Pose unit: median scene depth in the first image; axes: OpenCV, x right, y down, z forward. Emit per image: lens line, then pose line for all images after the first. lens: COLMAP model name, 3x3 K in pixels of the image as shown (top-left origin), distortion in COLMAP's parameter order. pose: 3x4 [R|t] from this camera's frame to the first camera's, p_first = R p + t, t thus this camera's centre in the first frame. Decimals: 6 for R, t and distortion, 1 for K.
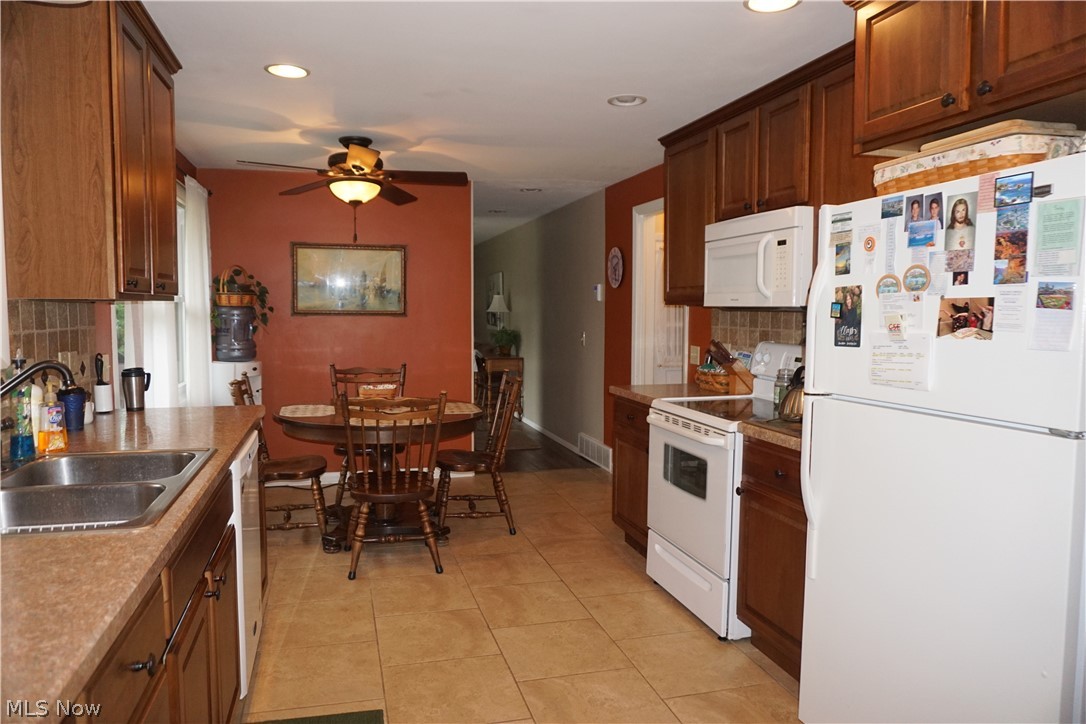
lens RADIAL K [[773.5, 0, 545.5], [0, 773.5, 360.4], [0, 0, 1]] dist [0.000545, 0.001150]
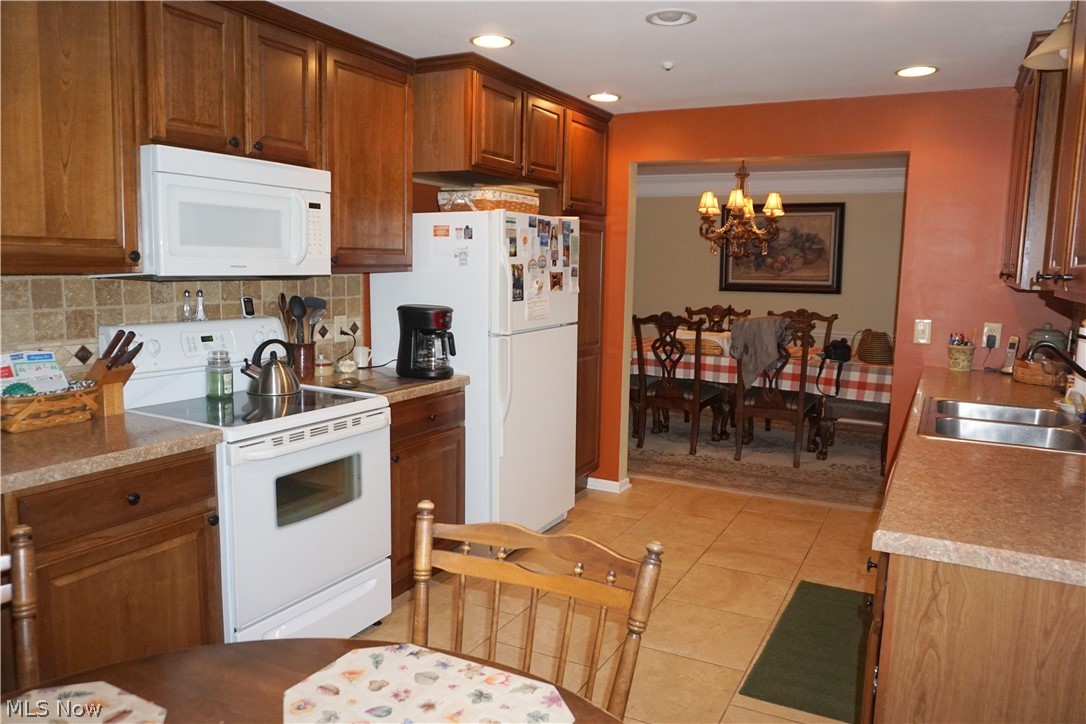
lens RADIAL K [[773.5, 0, 546.7], [0, 773.5, 361.9], [0, 0, 1]] dist [0.000545, 0.001150]
pose [[-0.729067, -0.103986, 0.676497, -0.814096], [0.023896, 0.983922, 0.176993, -0.188054], [-0.684025, 0.145205, -0.714860, 2.243363]]
